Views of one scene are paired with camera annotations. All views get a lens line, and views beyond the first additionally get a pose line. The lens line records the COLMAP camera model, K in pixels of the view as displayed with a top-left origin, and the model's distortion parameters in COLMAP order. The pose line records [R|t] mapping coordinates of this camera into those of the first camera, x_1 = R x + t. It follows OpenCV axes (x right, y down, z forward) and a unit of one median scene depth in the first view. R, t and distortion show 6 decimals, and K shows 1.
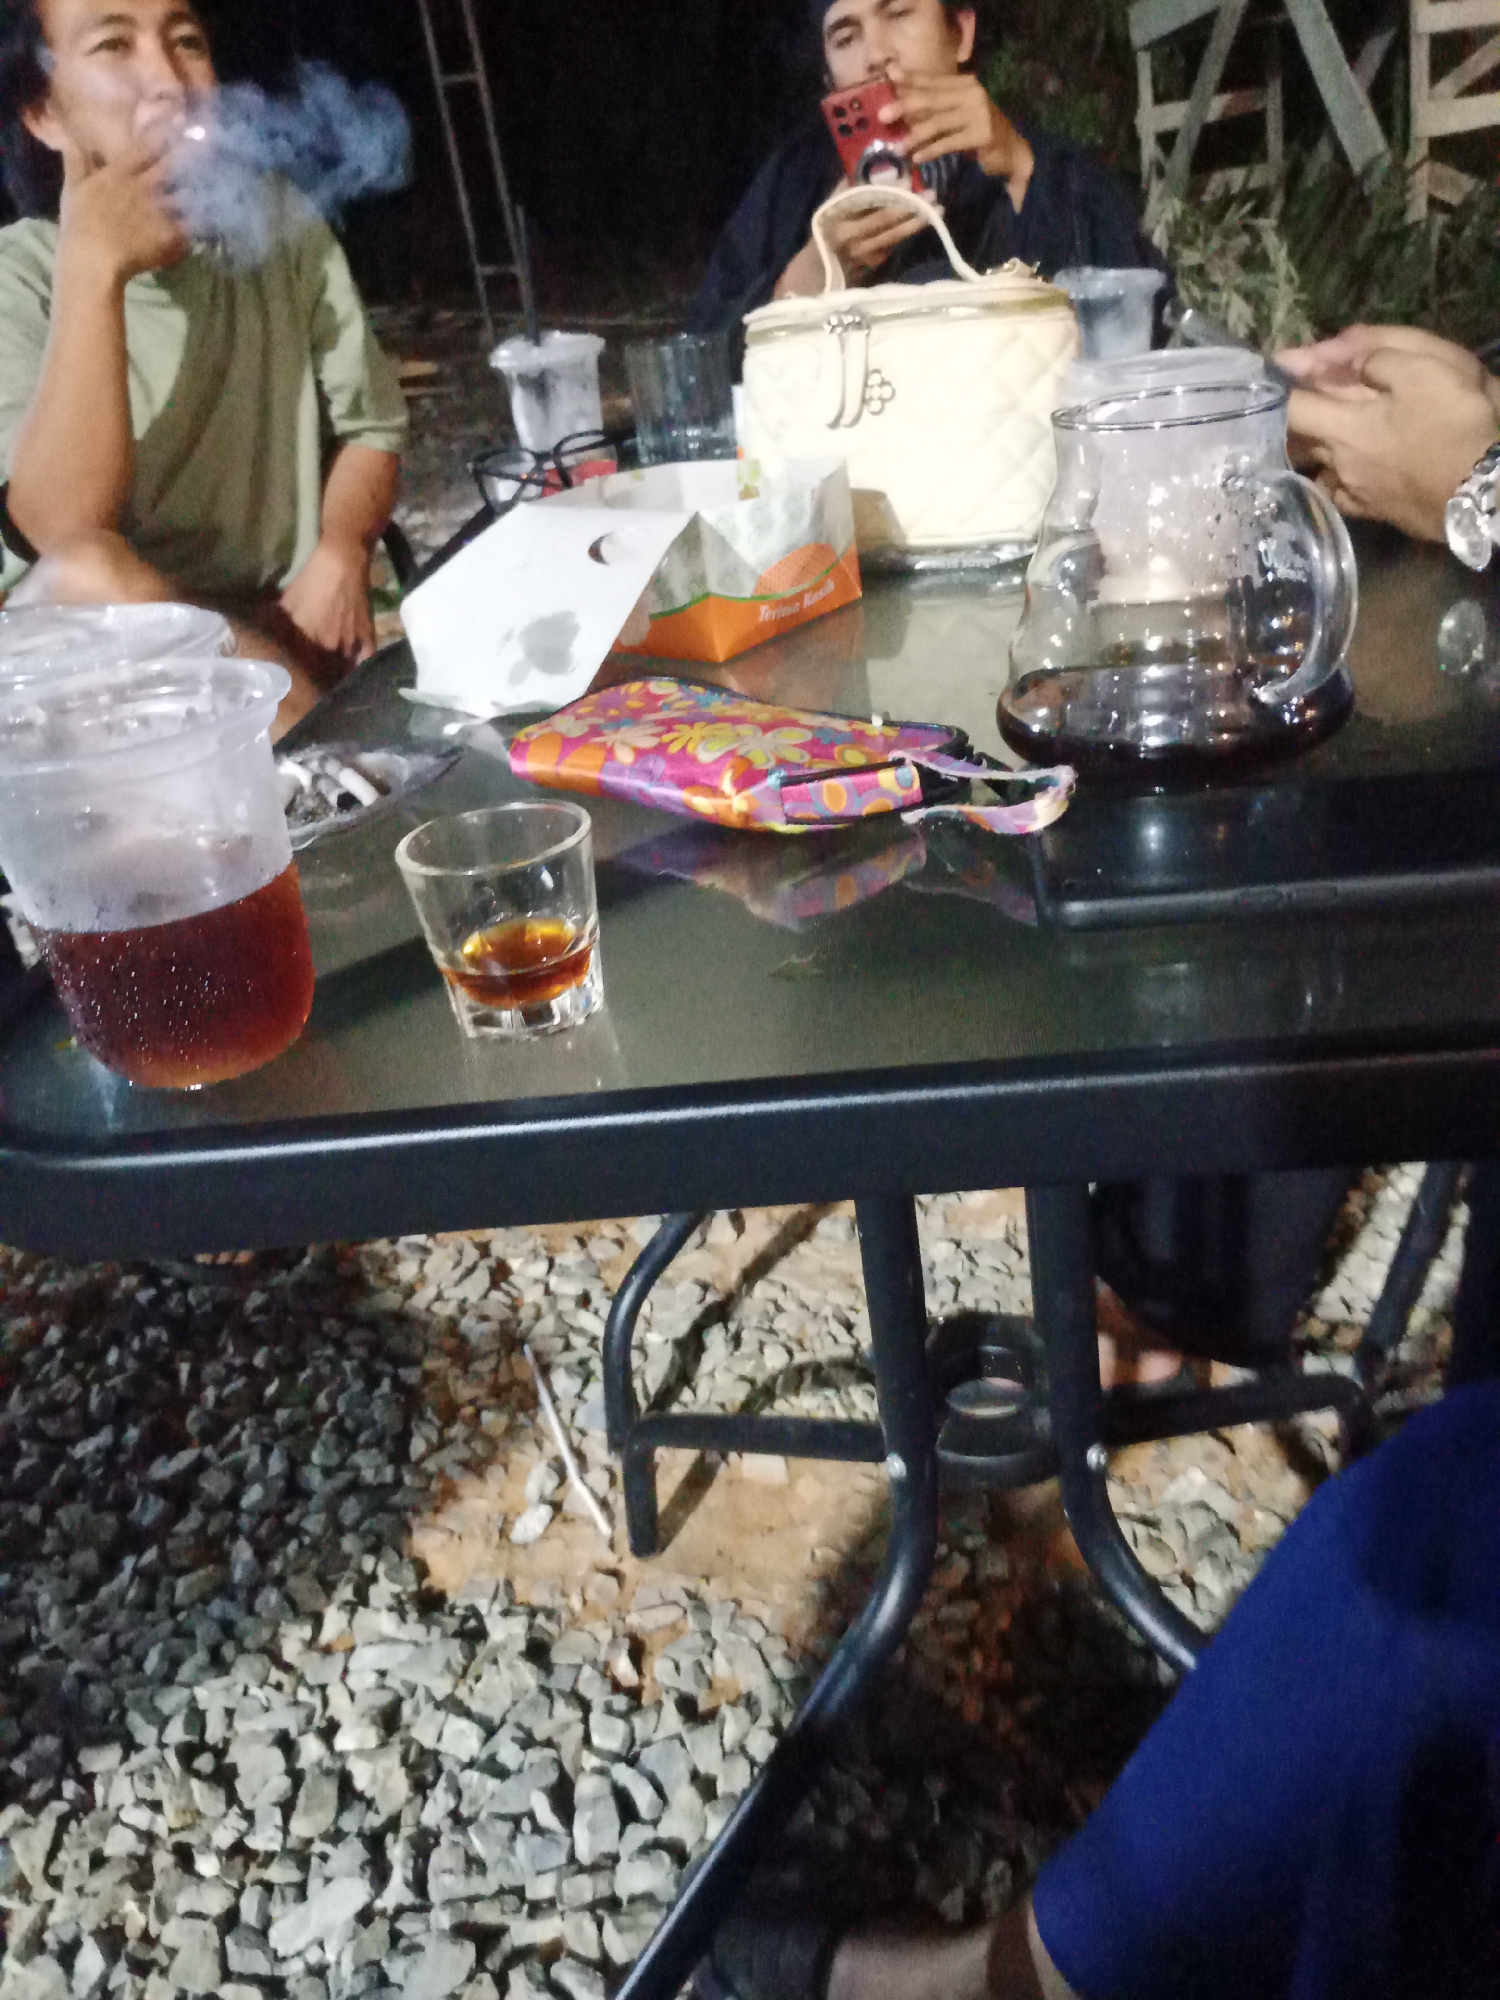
lens RADIAL K [[1607.3, 0, 750.0], [0, 1607.3, 1000.0], [0, 0, 1]] dist [0.098978, -0.152207]
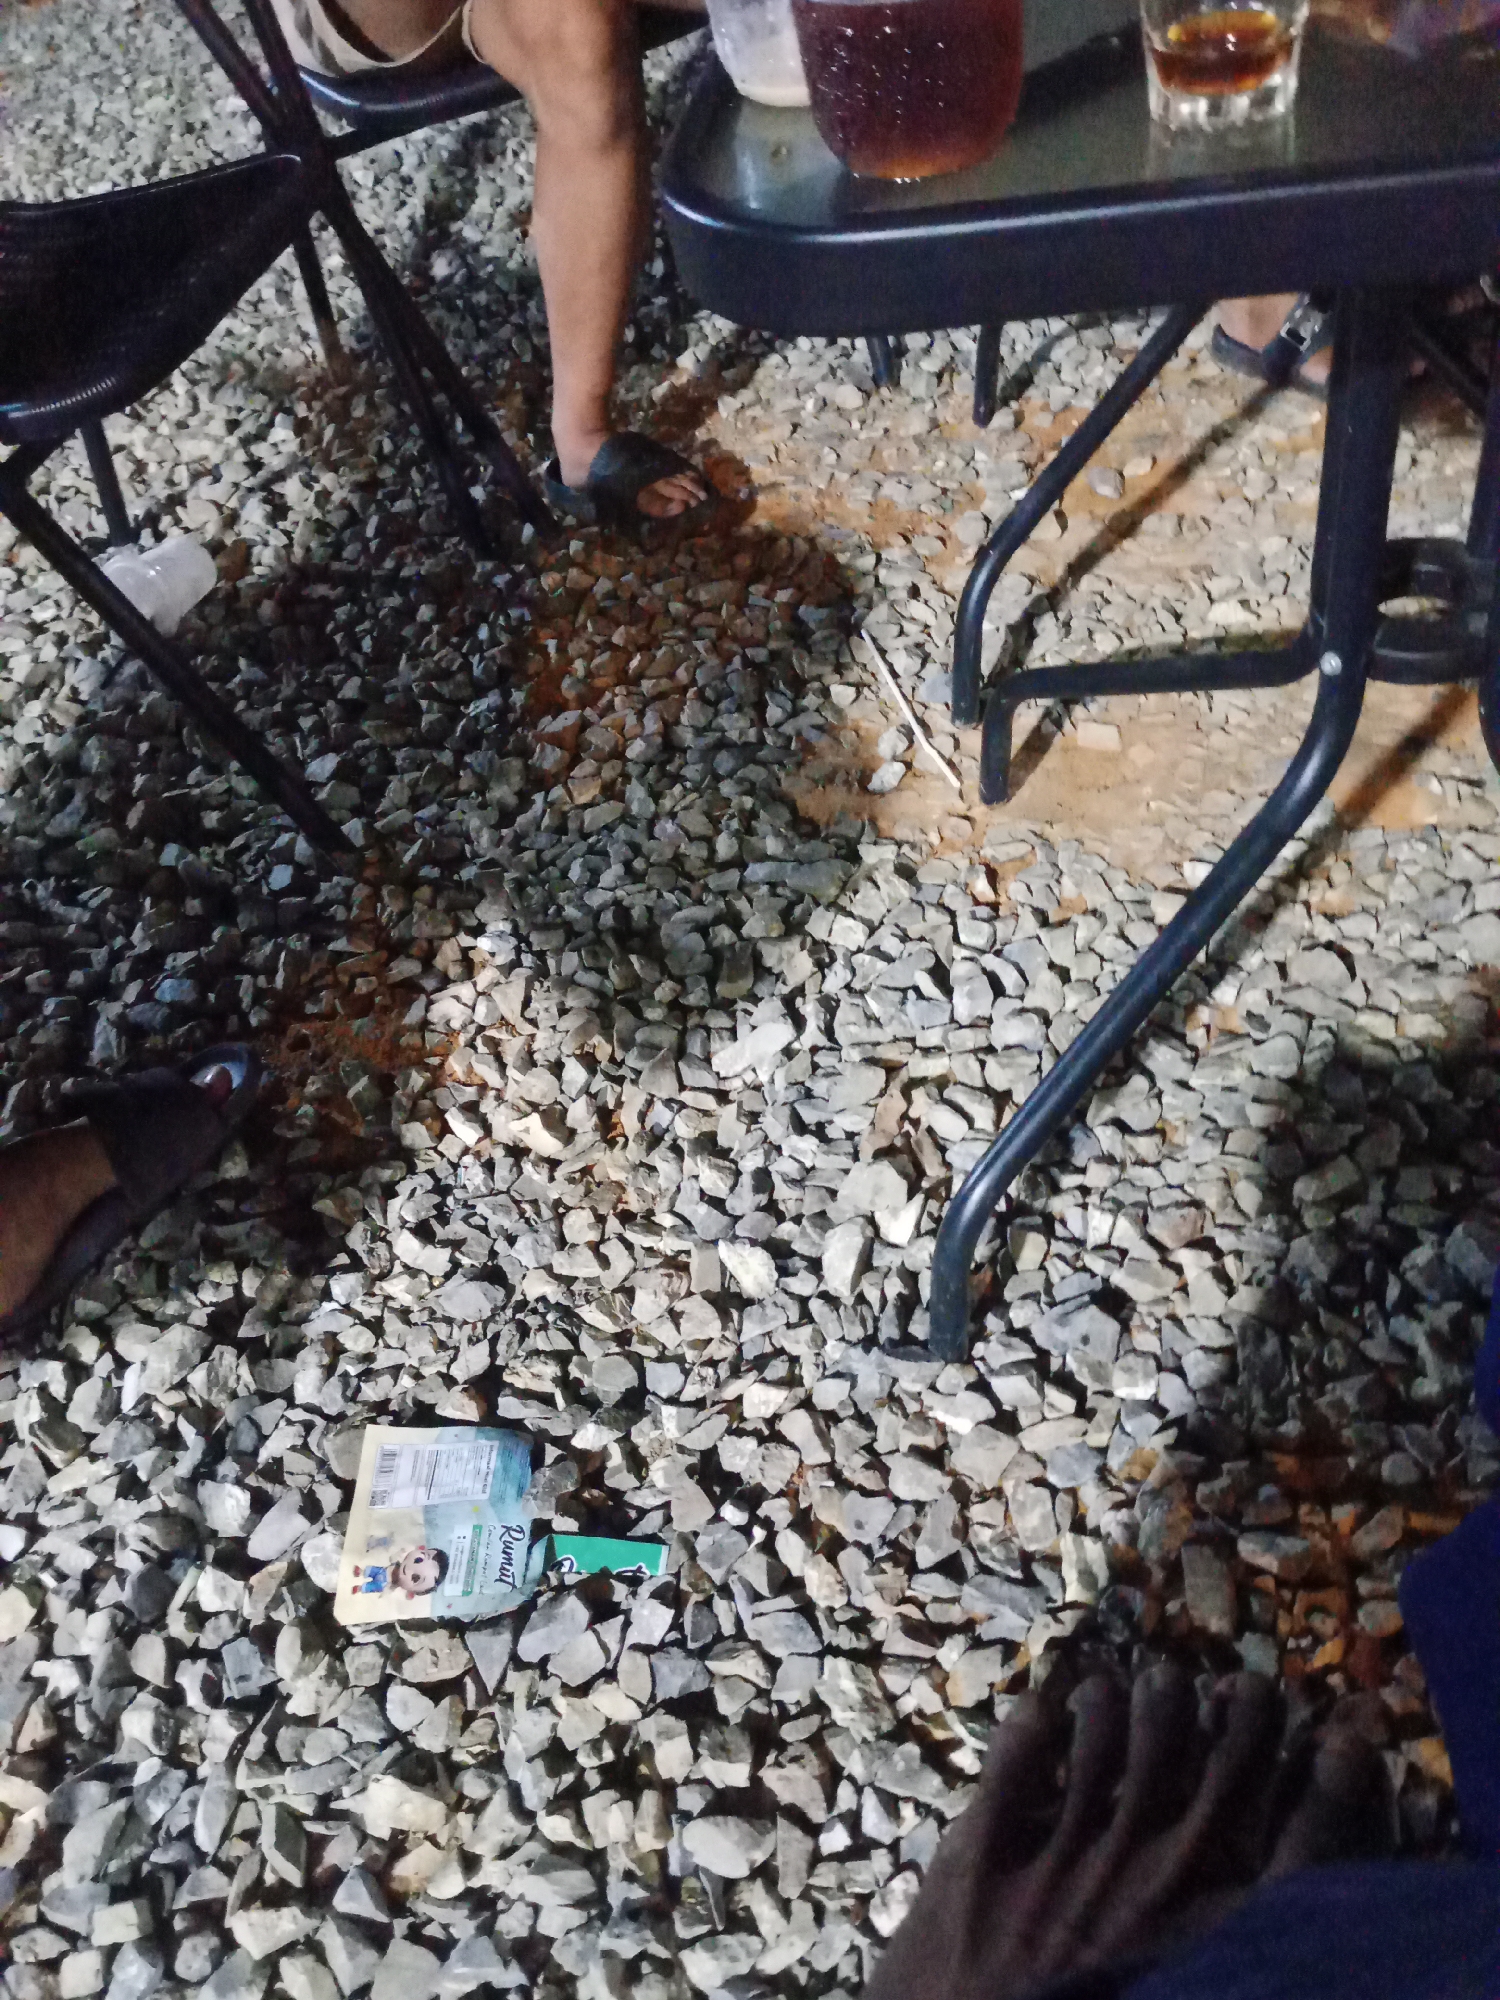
lens RADIAL K [[1607.3, 0, 750.0], [0, 1607.3, 1000.0], [0, 0, 1]] dist [0.098978, -0.152207]
pose [[0.995524, 0.040045, -0.085611, -0.140701], [-0.006856, 0.934013, 0.357173, 0.076362], [0.094264, -0.354987, 0.930107, -0.110989]]
